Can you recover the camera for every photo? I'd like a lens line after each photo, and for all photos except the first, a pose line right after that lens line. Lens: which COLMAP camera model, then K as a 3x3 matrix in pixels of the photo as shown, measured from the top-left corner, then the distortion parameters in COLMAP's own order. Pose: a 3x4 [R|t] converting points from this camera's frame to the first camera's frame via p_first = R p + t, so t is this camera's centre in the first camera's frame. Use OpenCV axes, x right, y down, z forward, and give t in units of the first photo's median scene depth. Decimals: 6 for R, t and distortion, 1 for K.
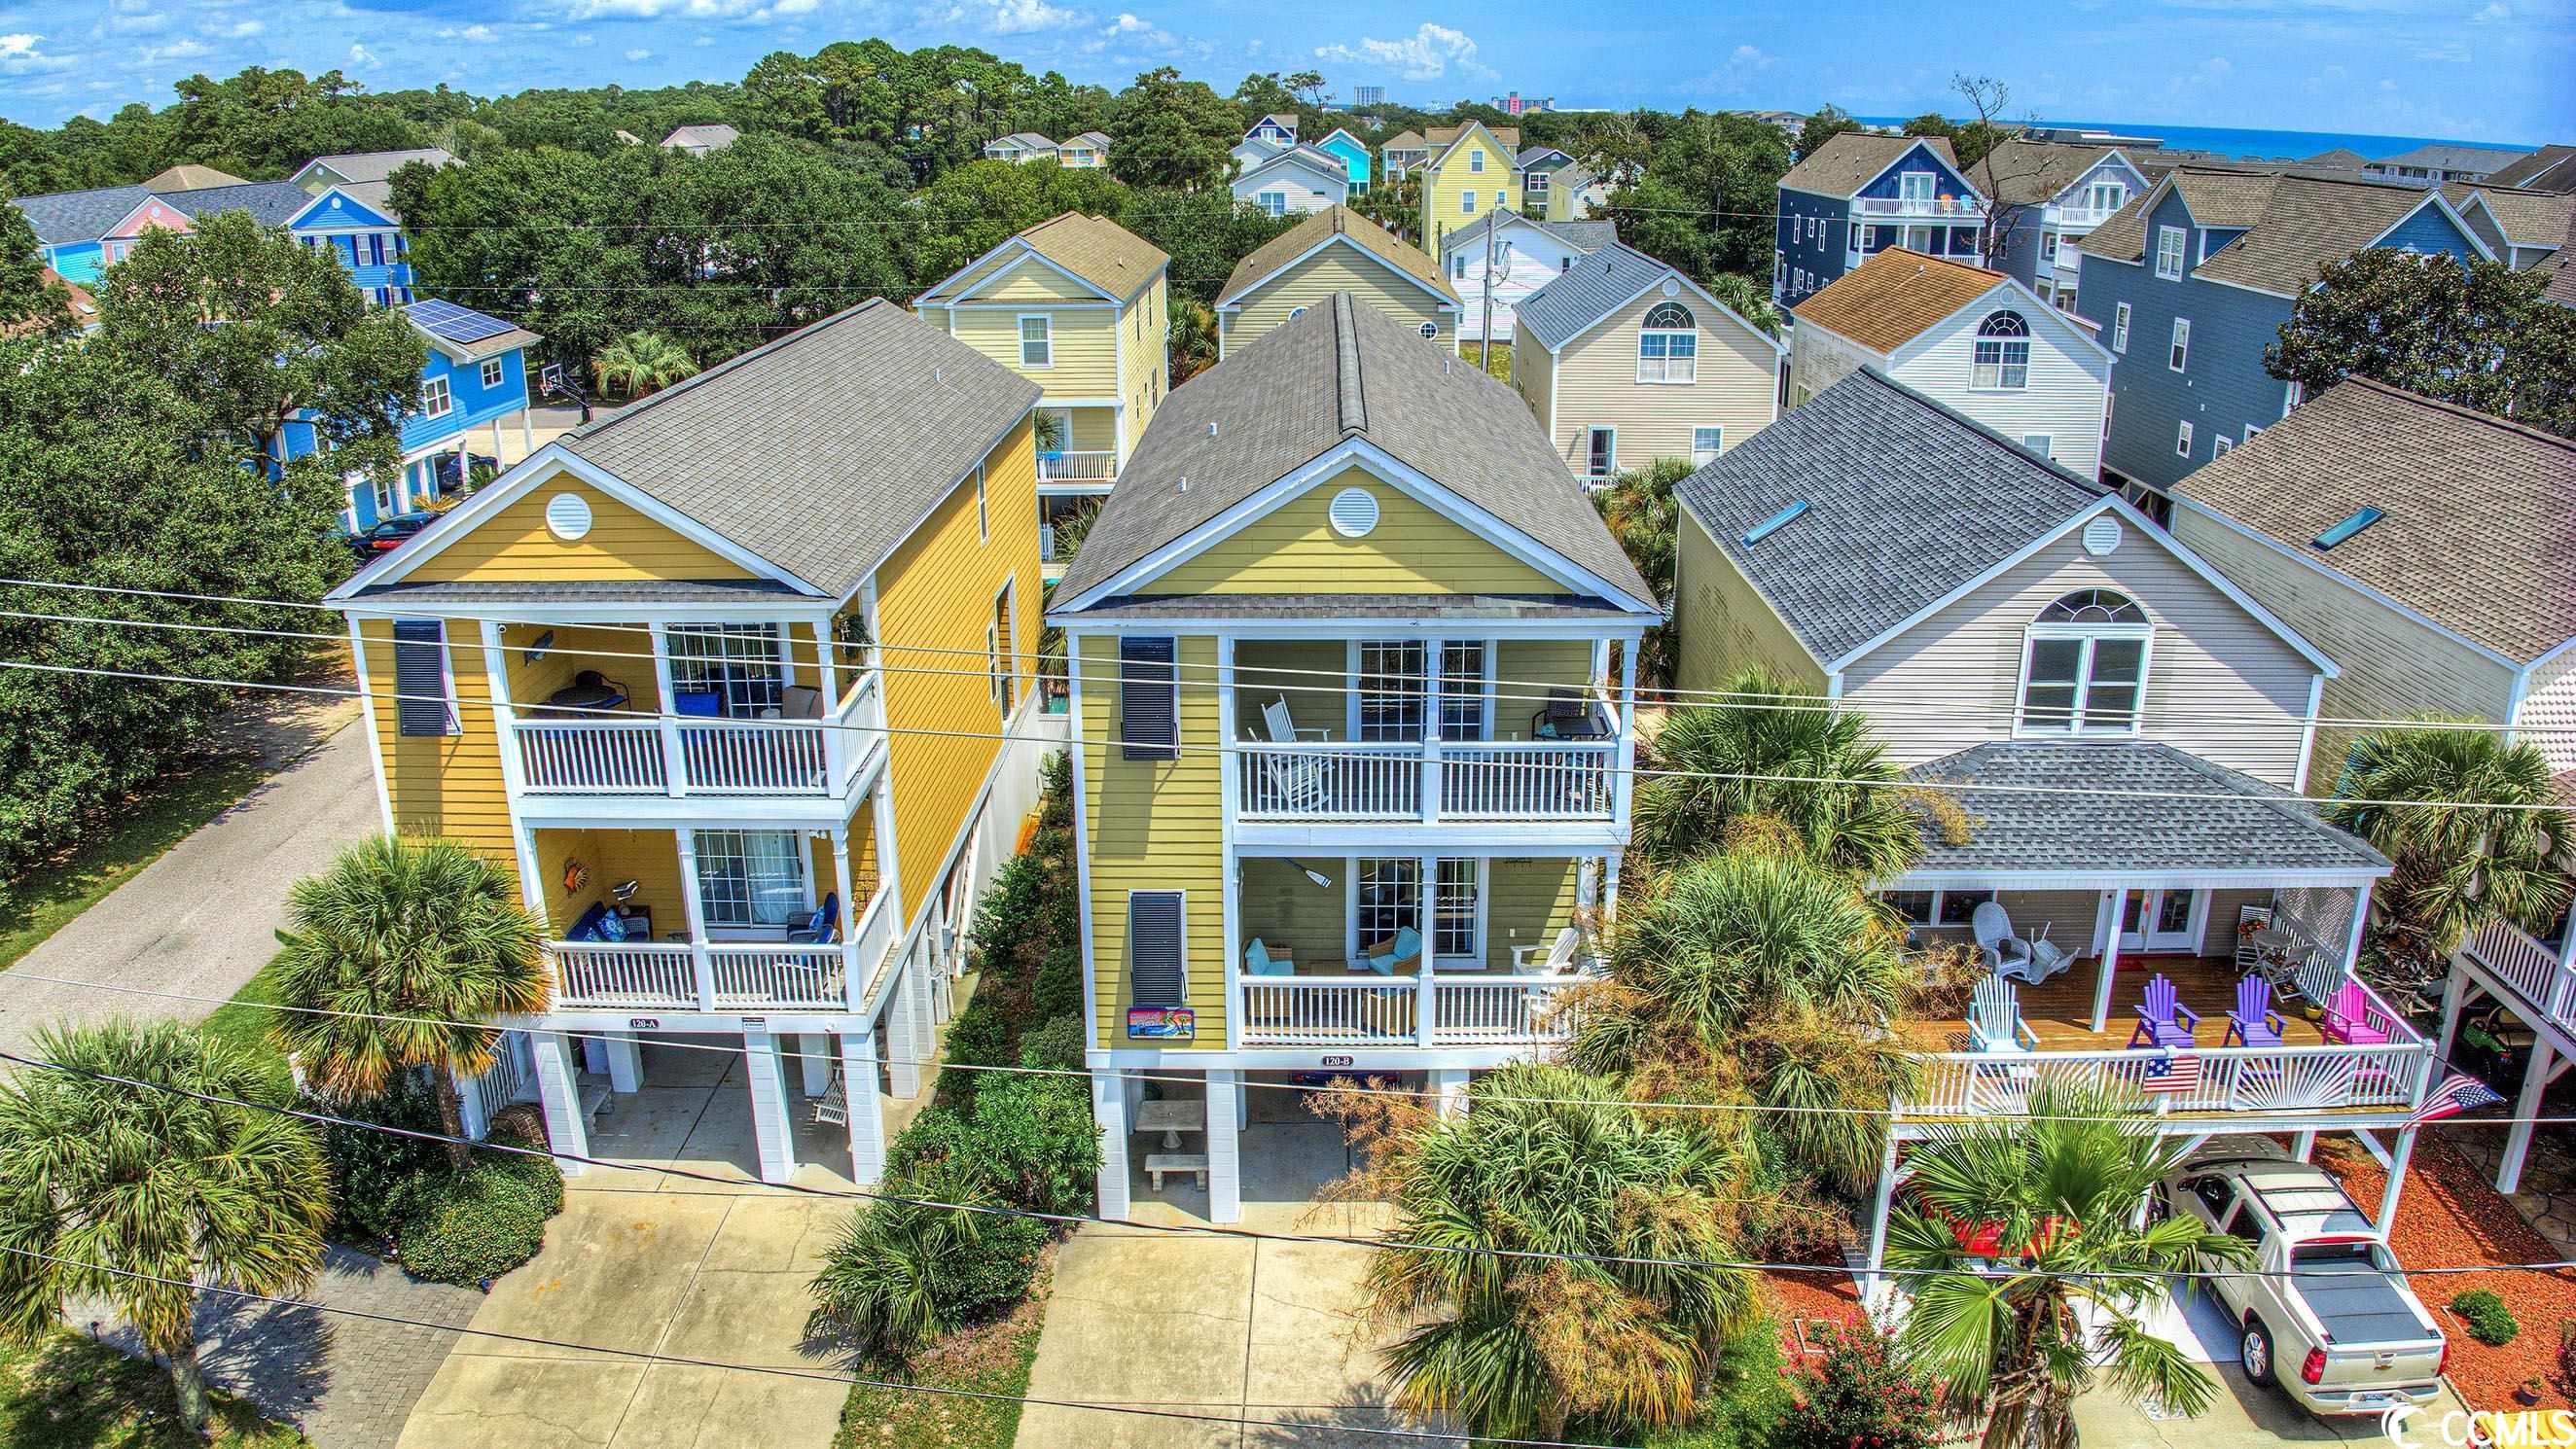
lens RADIAL K [[1802.1, 0, 1296.1], [0, 1802.1, 715.2], [0, 0, 1]] dist [-0.100213, -0.020748]
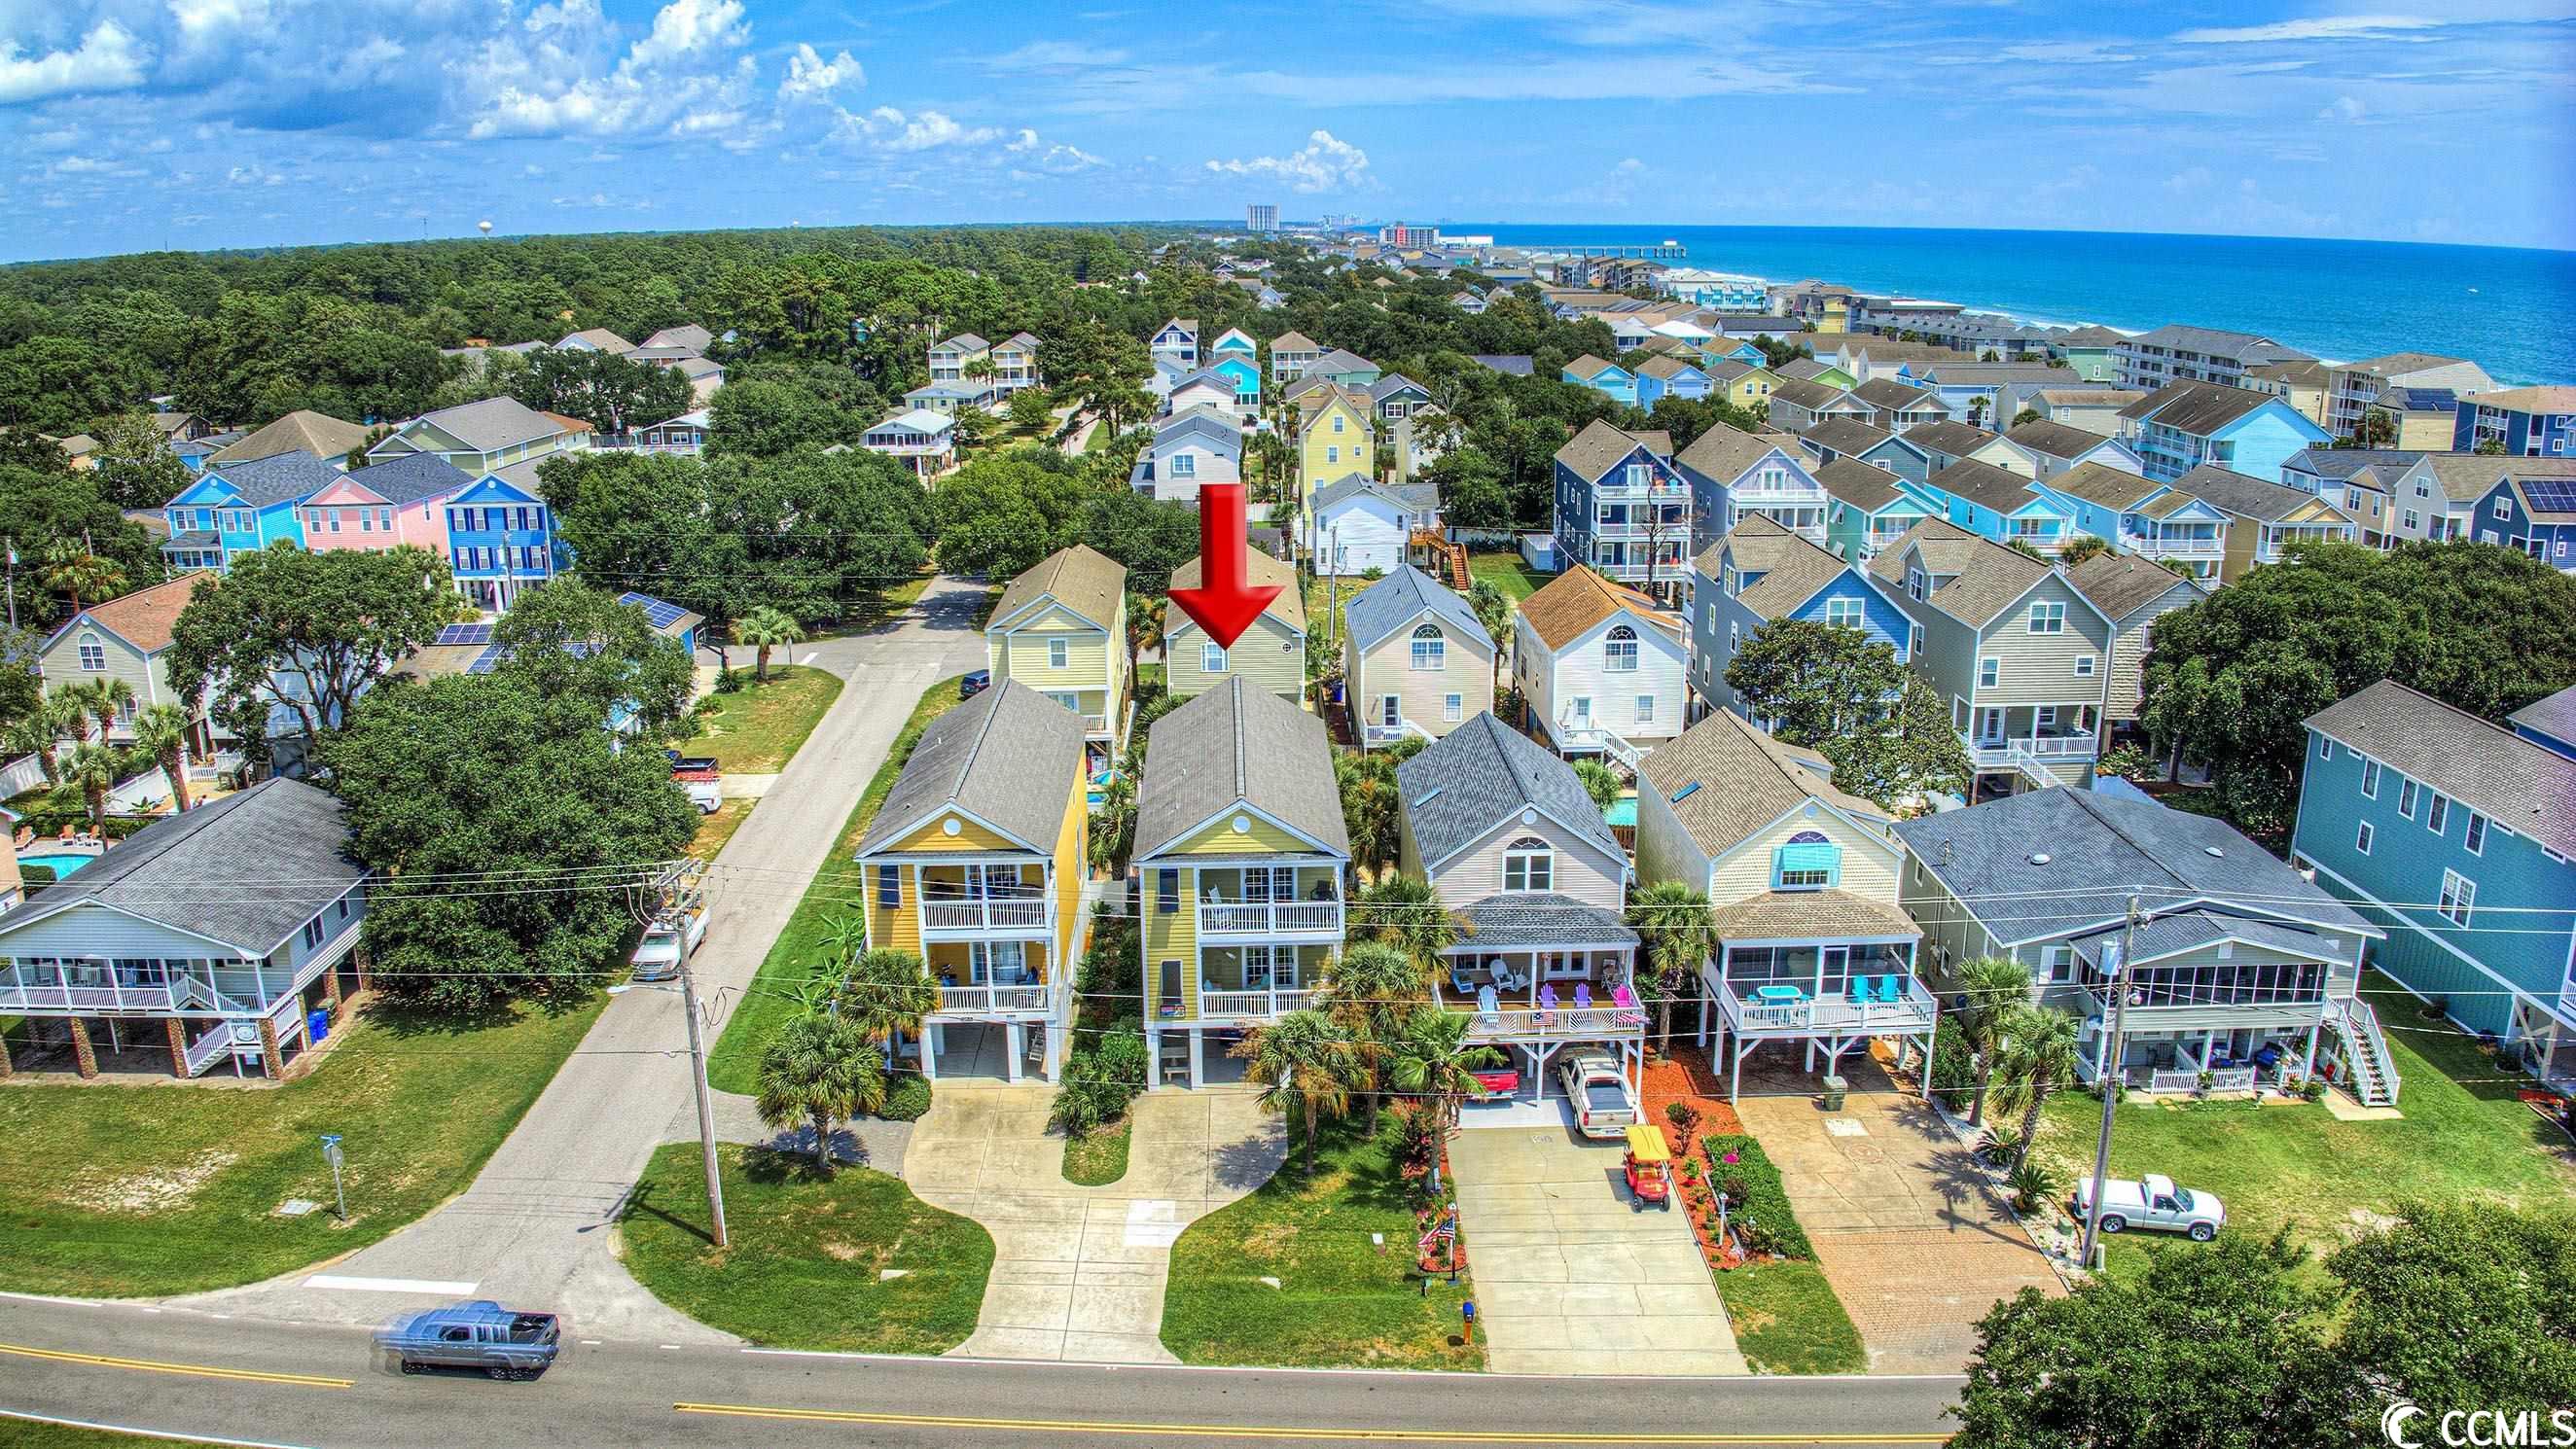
lens RADIAL K [[1802.1, 0, 1293.4], [0, 1802.1, 711.0], [0, 0, 1]] dist [-0.100213, -0.020748]
pose [[0.998474, -0.016885, 0.052582, -0.027946], [0.020075, 0.997951, -0.060753, -0.101176], [-0.051449, 0.061716, 0.996767, -1.605357]]
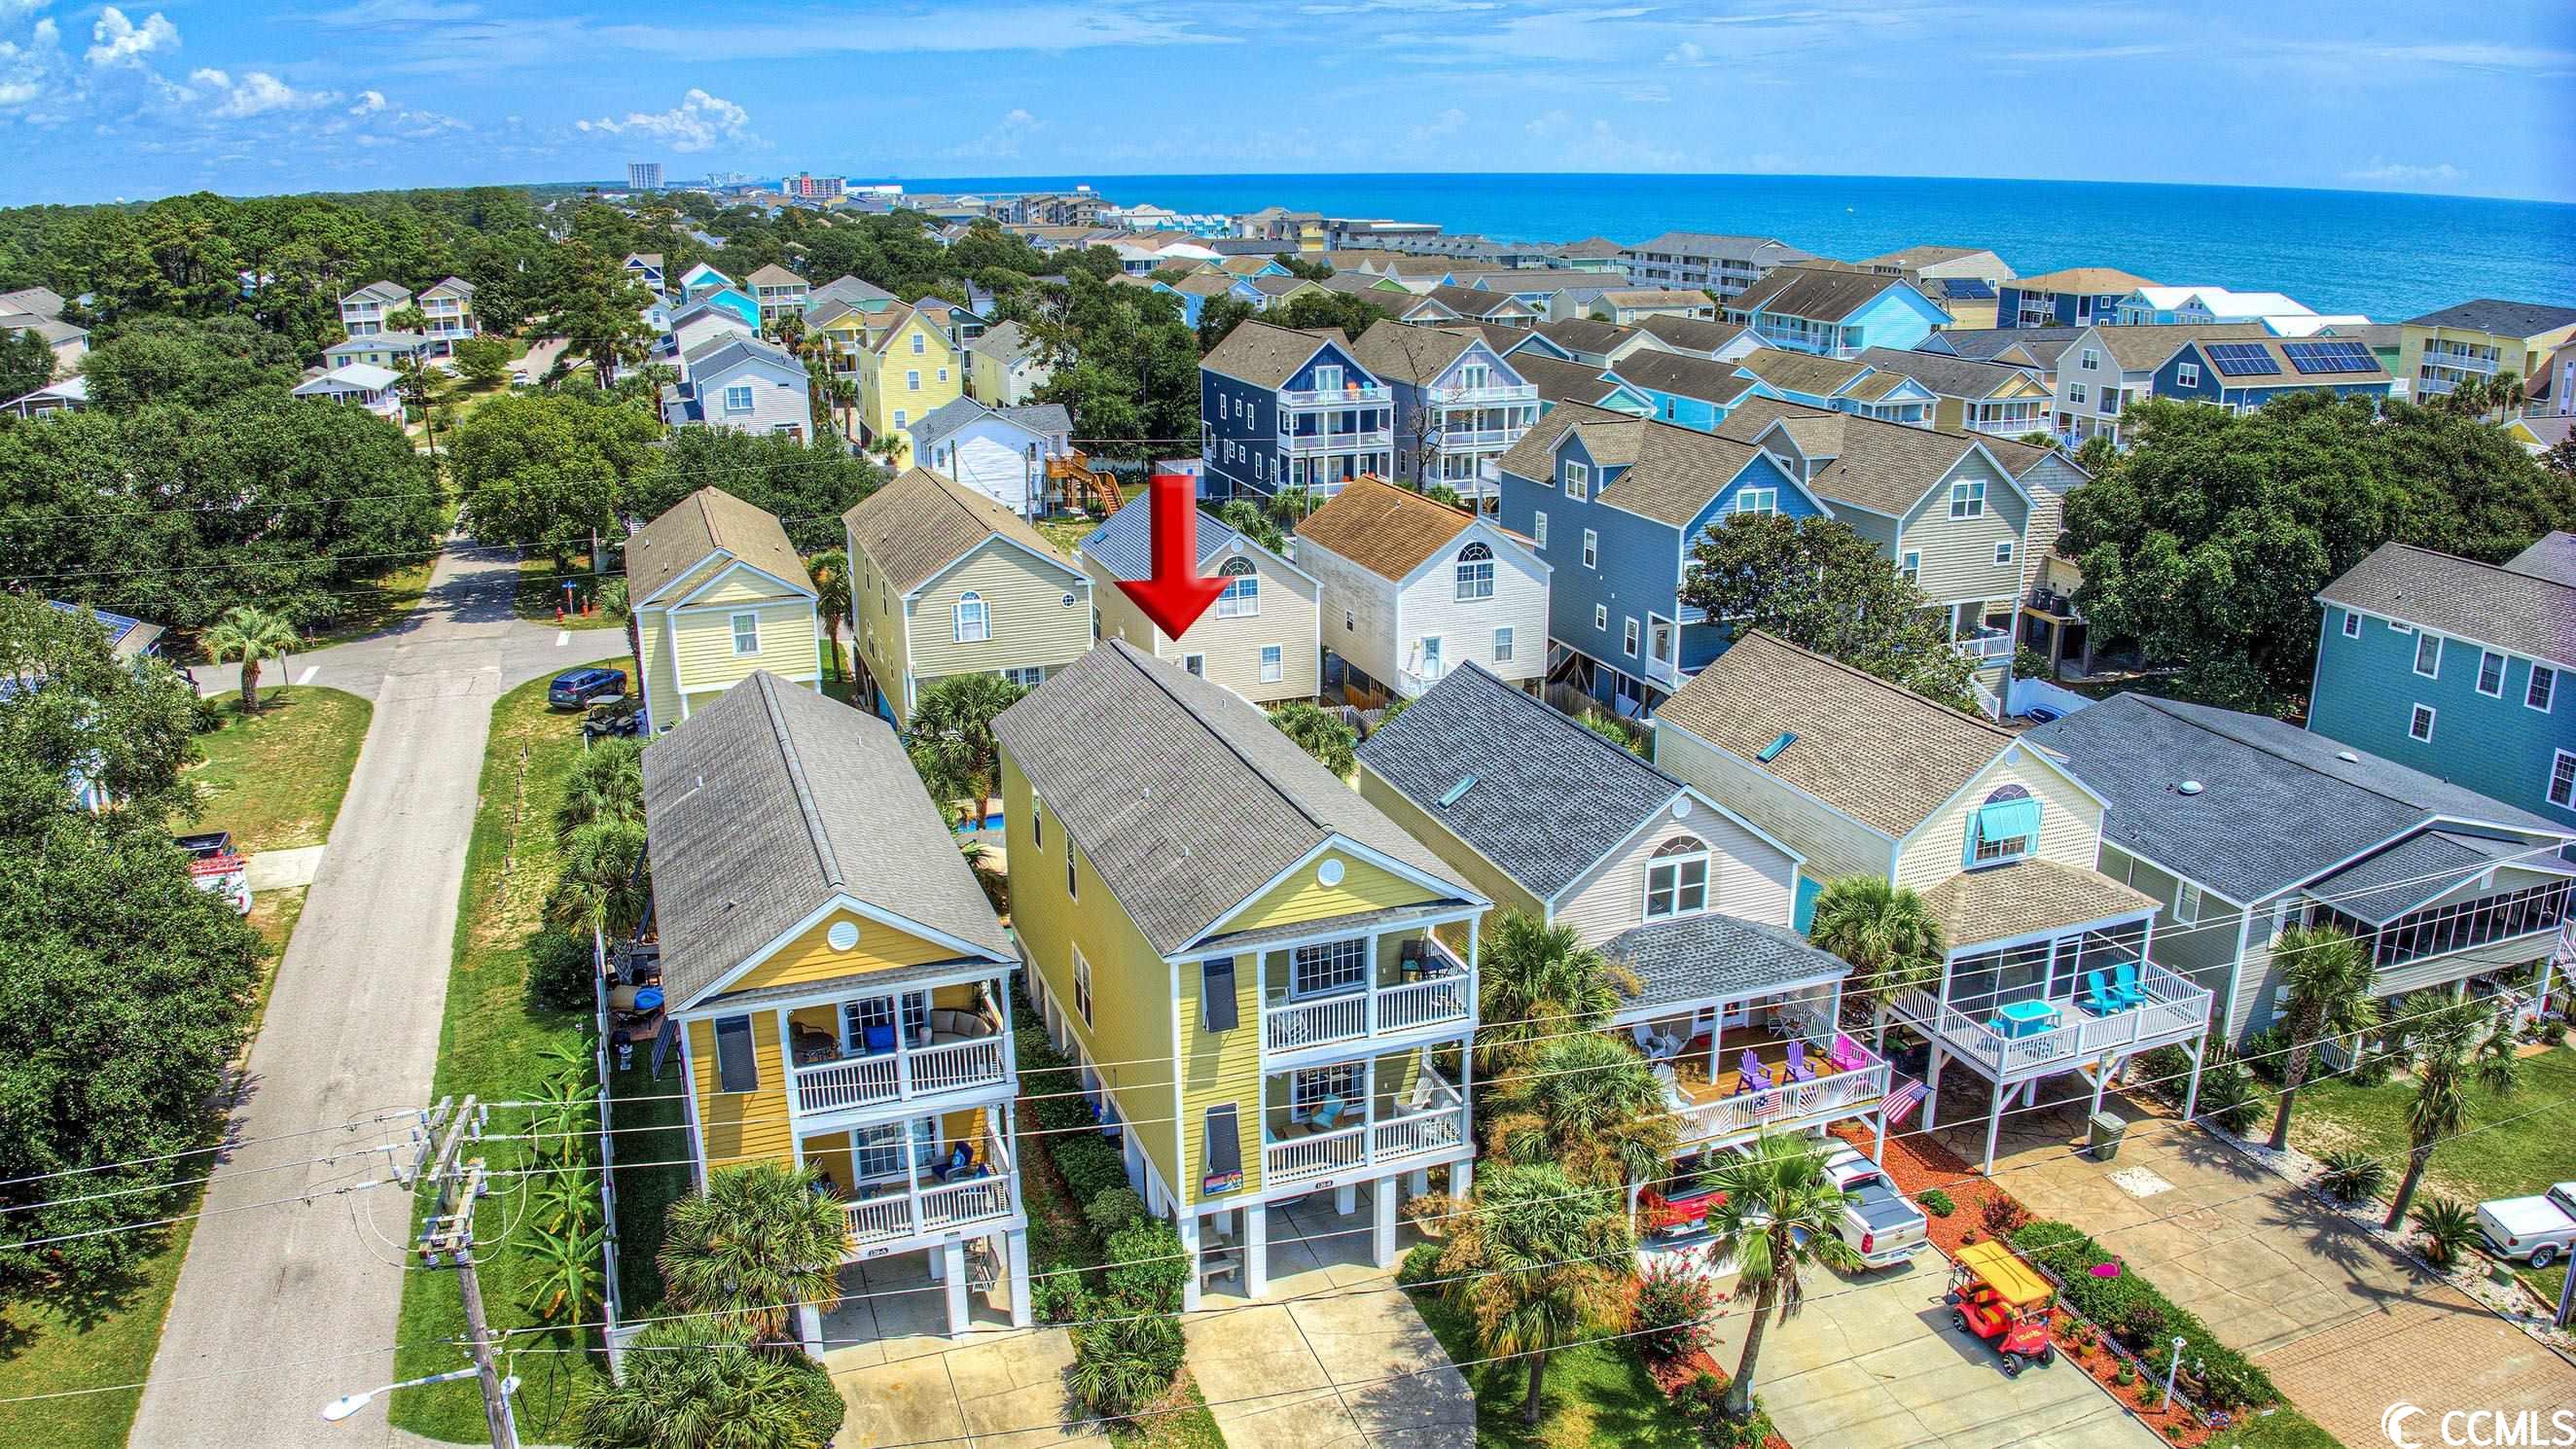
lens RADIAL K [[1802.1, 0, 1284.3], [0, 1802.1, 715.9], [0, 0, 1]] dist [-0.100213, -0.020748]
pose [[0.930375, -0.109517, 0.349870, -0.522306], [0.121244, 0.992554, -0.011722, -0.214762], [-0.345981, 0.053325, 0.936725, -0.542913]]
